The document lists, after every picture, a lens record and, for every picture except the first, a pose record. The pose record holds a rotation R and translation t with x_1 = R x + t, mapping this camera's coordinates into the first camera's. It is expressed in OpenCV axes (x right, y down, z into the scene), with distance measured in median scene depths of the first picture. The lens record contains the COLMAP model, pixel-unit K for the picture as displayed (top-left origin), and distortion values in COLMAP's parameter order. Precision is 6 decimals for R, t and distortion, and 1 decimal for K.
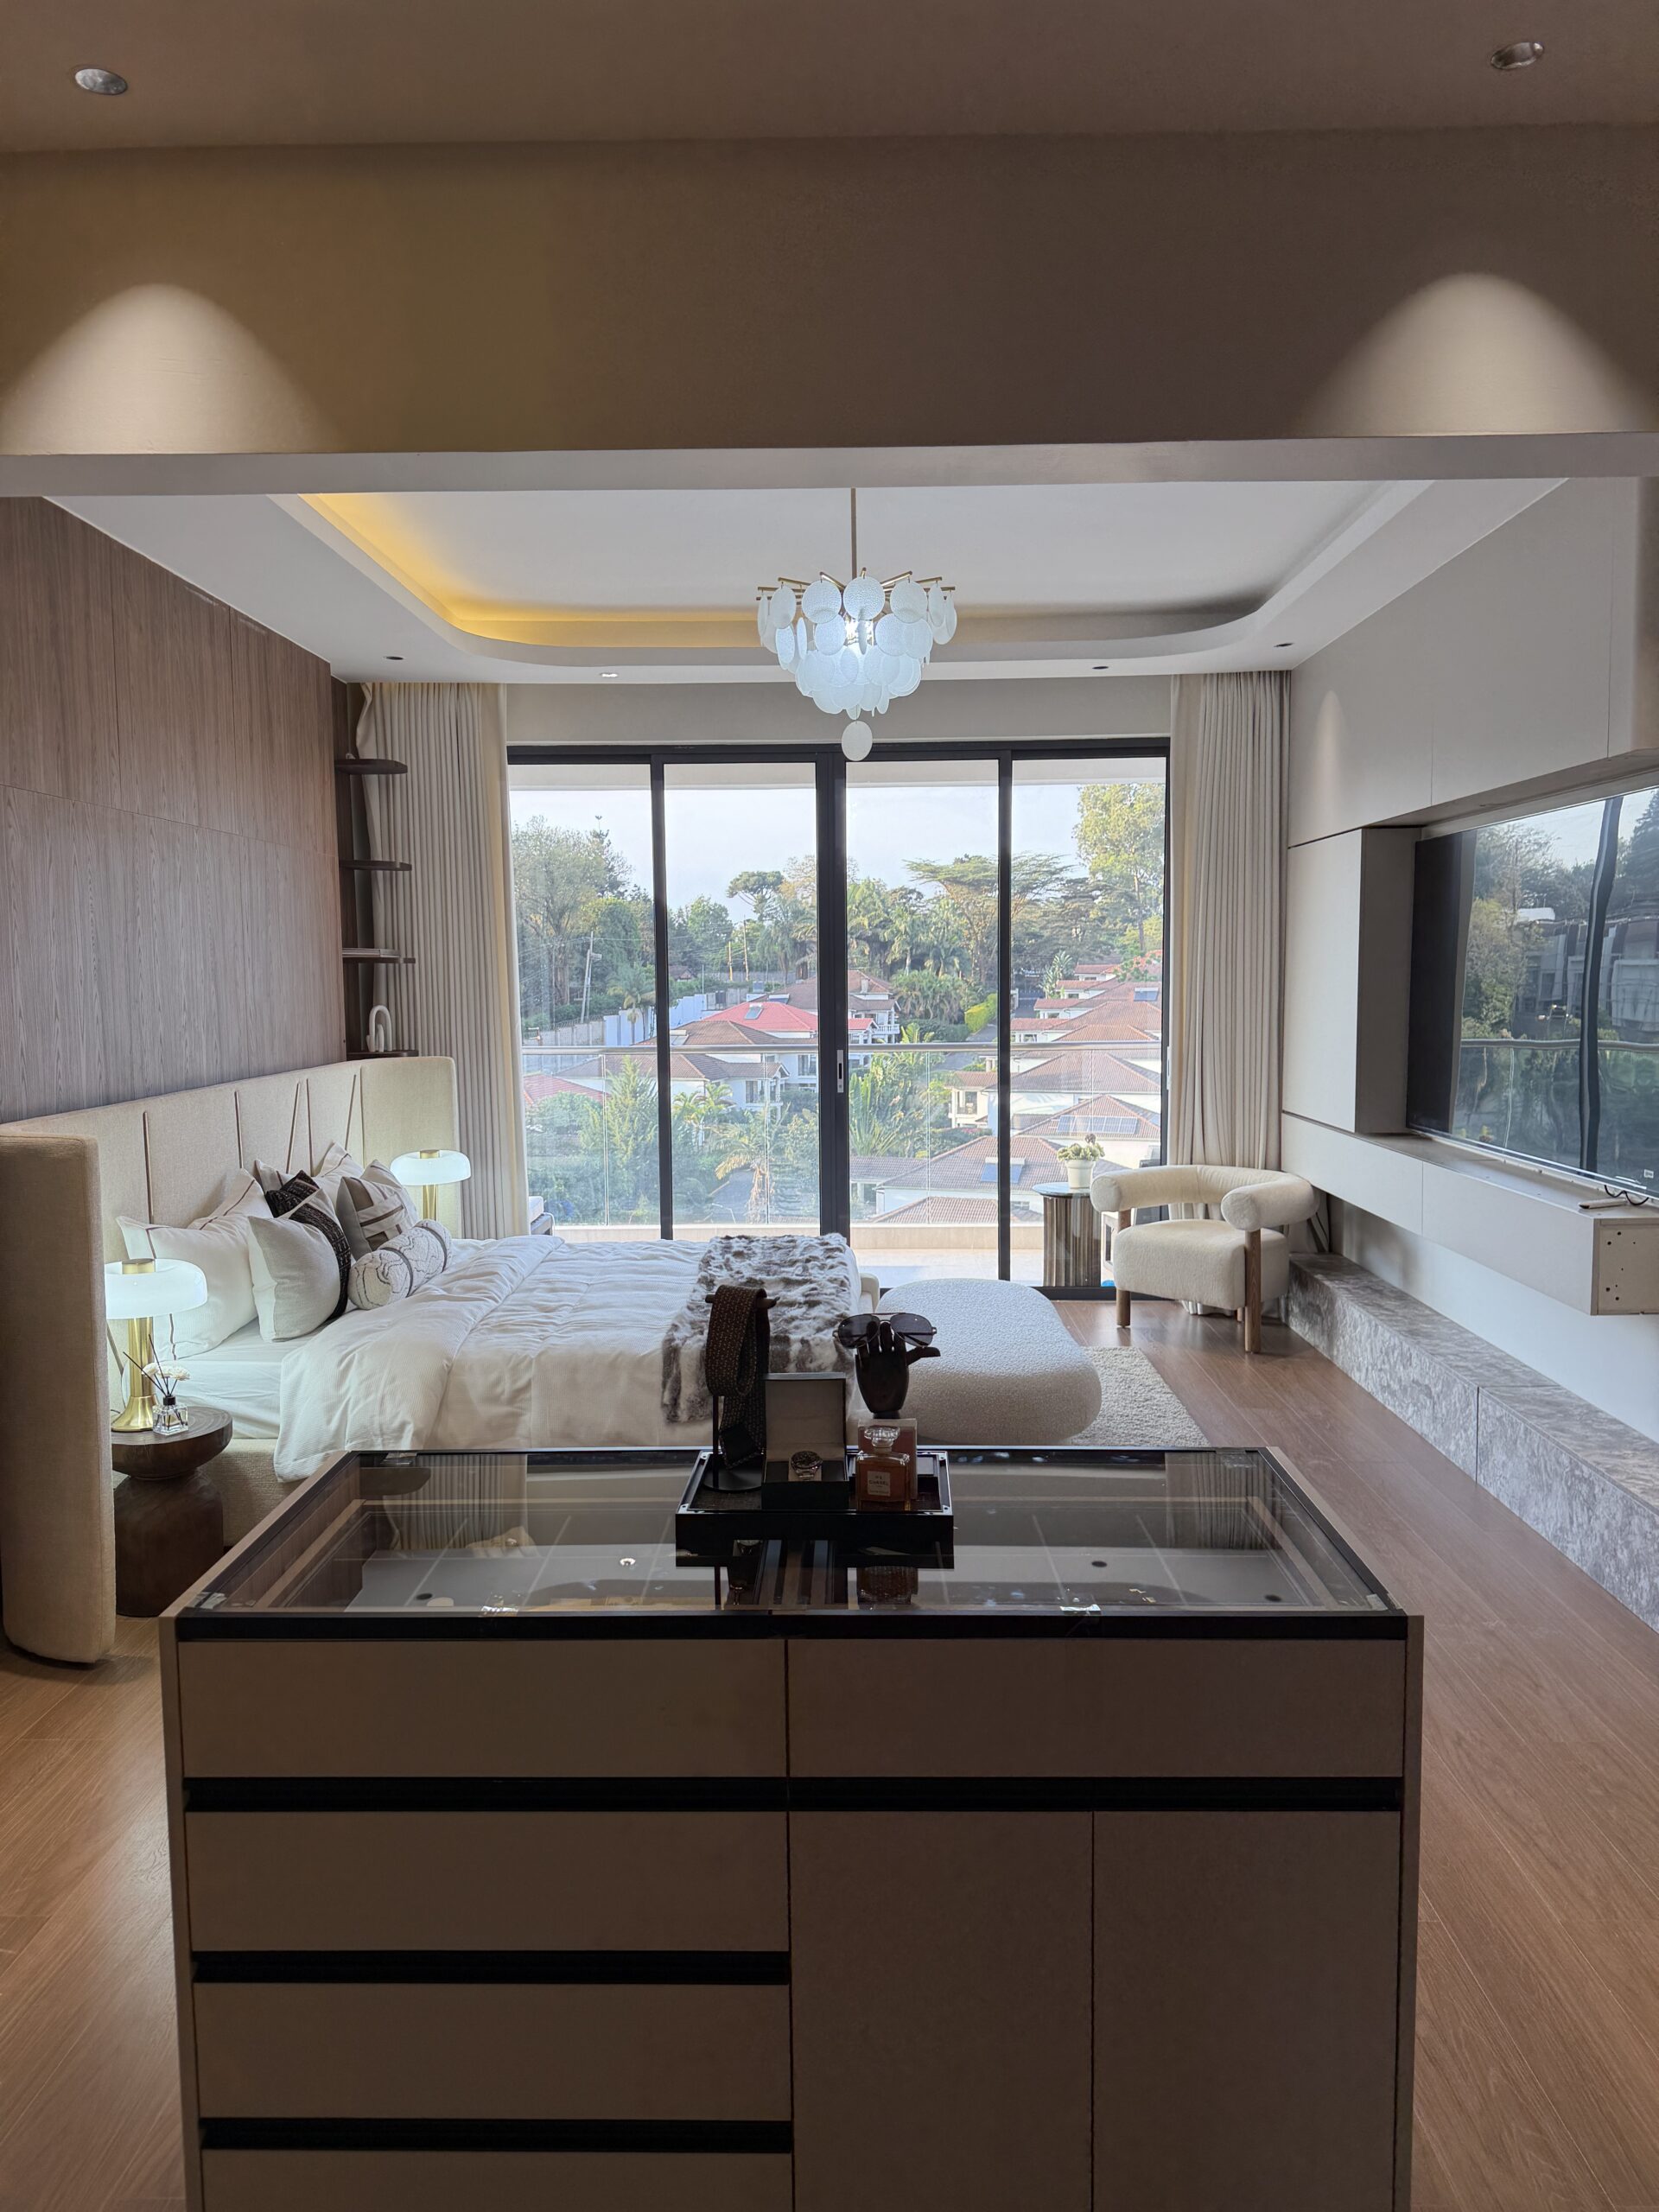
lens RADIAL K [[1551.1, 0, 829.9], [0, 1551.1, 1108.7], [0, 0, 1]] dist [0.043097, -0.006011]
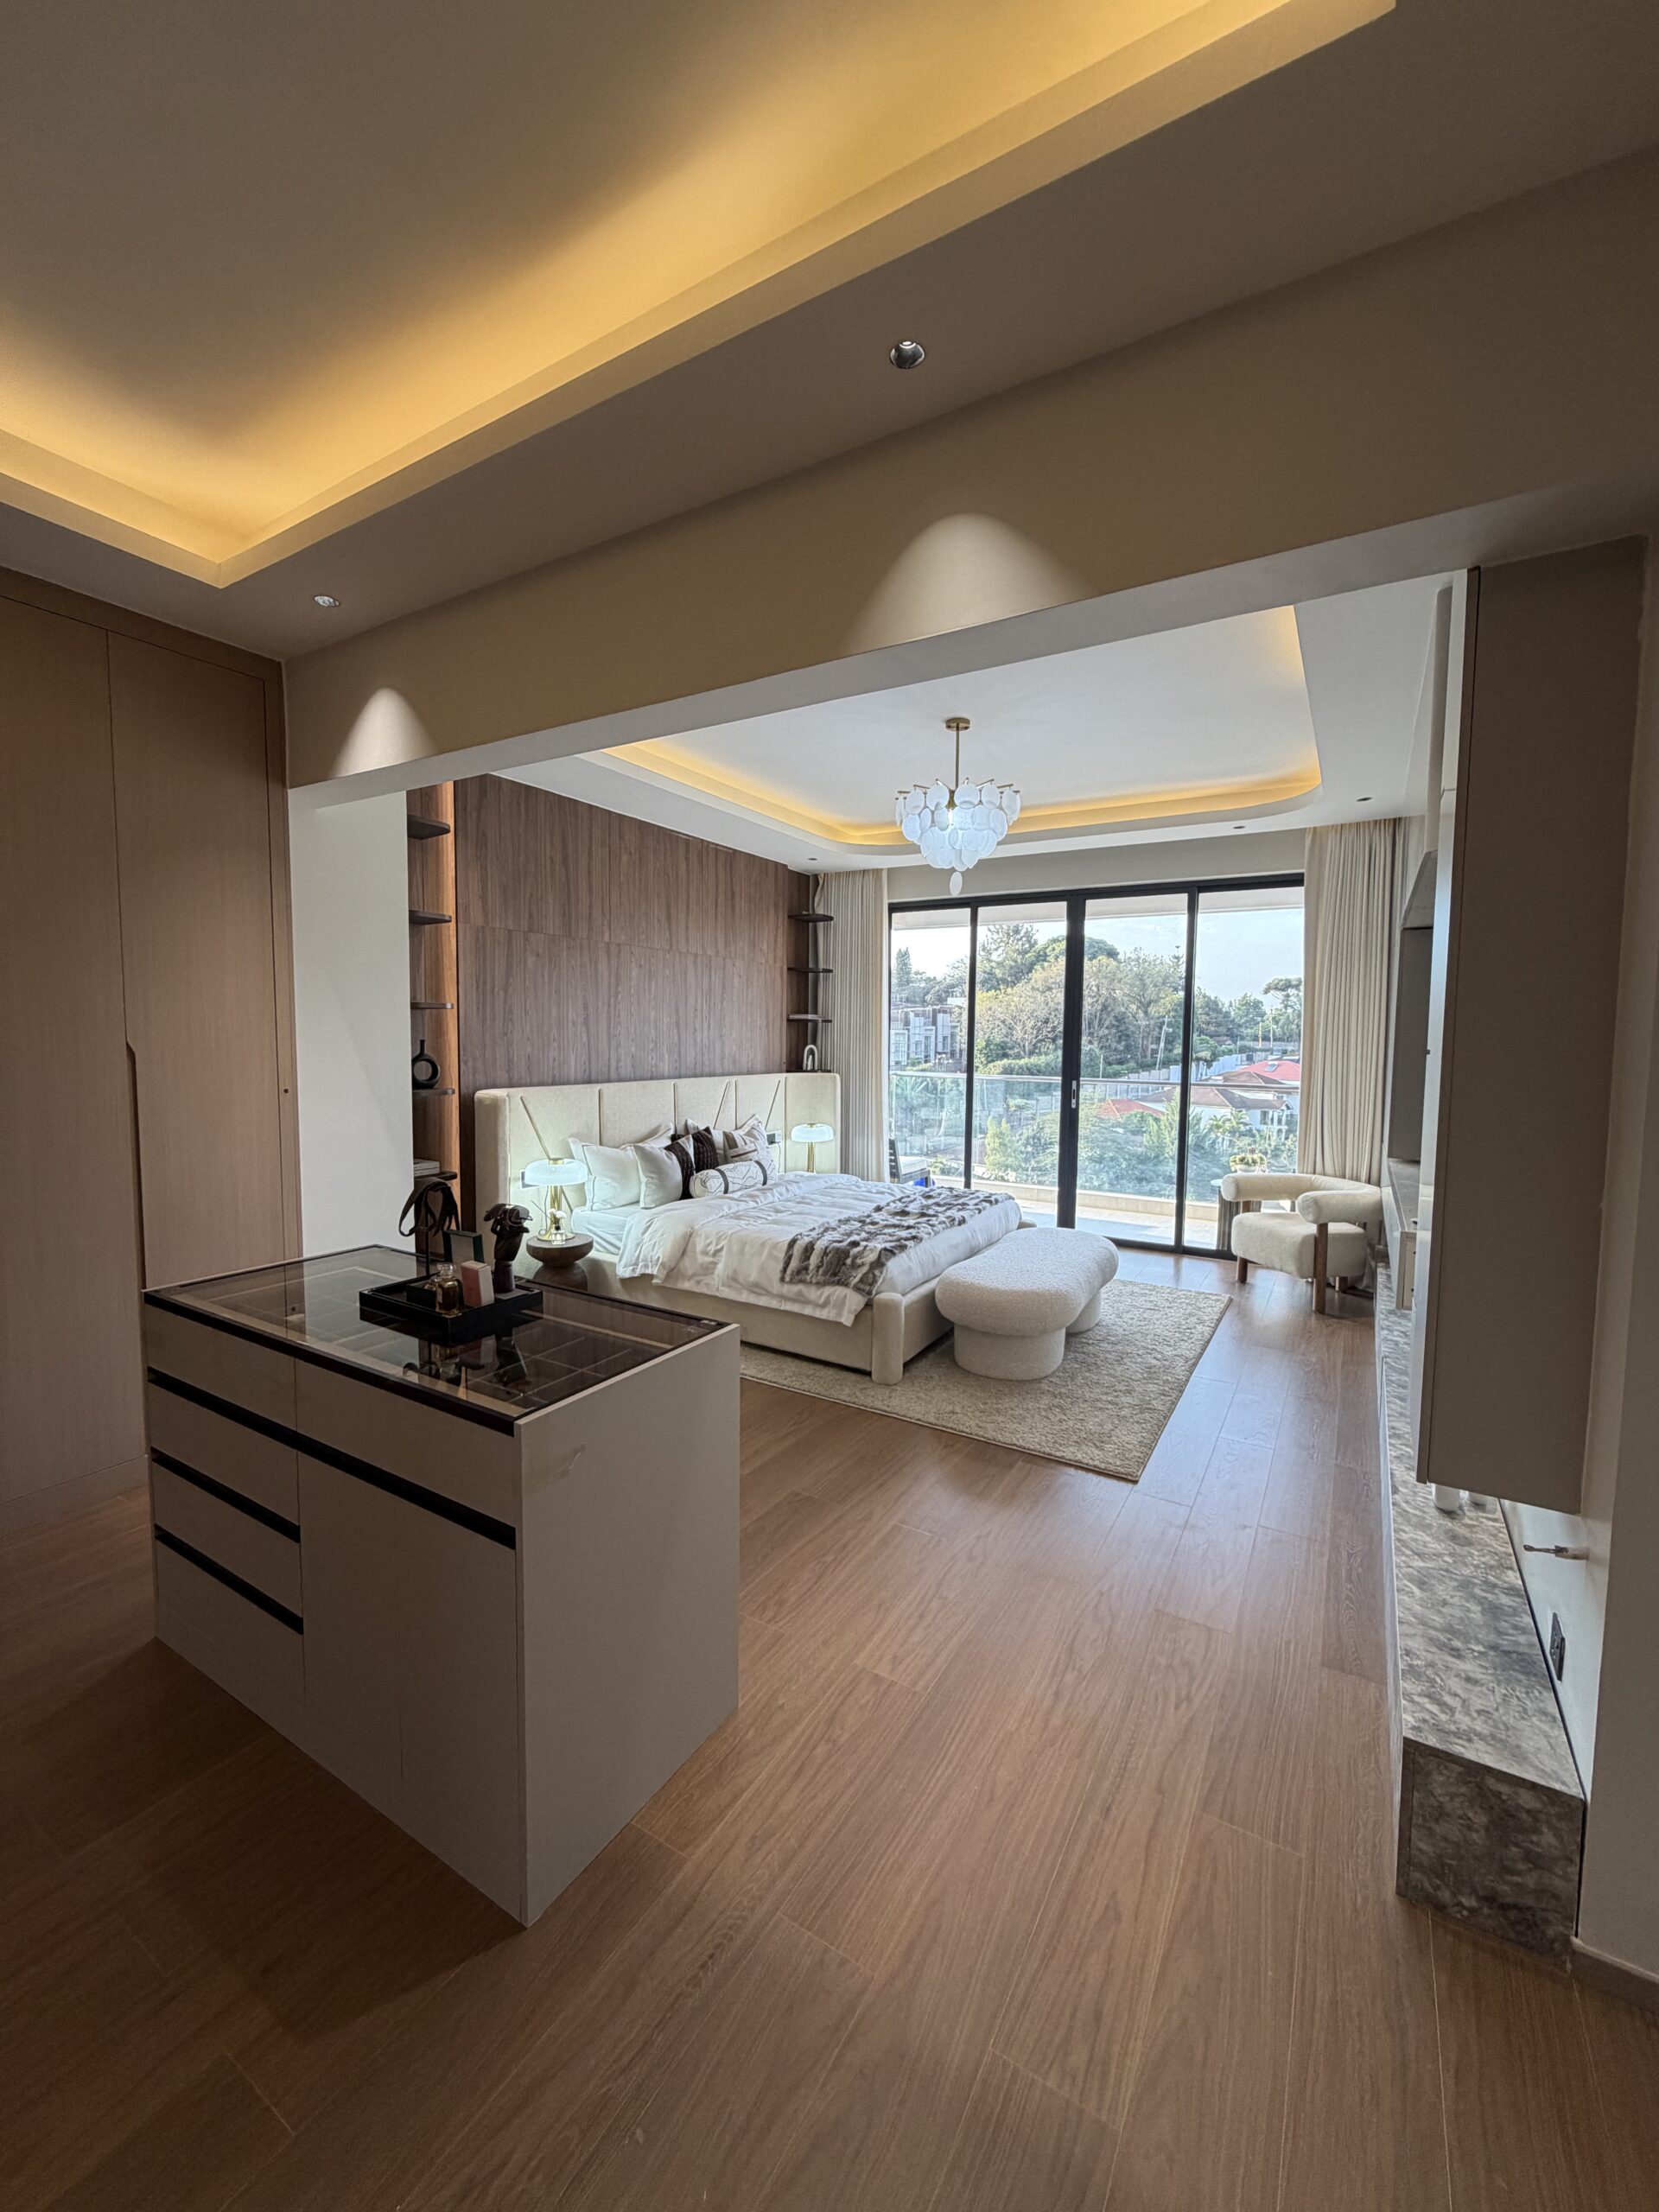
lens RADIAL K [[882.8, 0, 832.3], [0, 882.8, 1094.5], [0, 0, 1]] dist [0.001518, -0.000325]
pose [[0.866645, 0.055070, -0.495877, 0.256978], [-0.066518, 0.997770, -0.005445, -0.002967], [0.494471, 0.037704, 0.868376, 0.096555]]
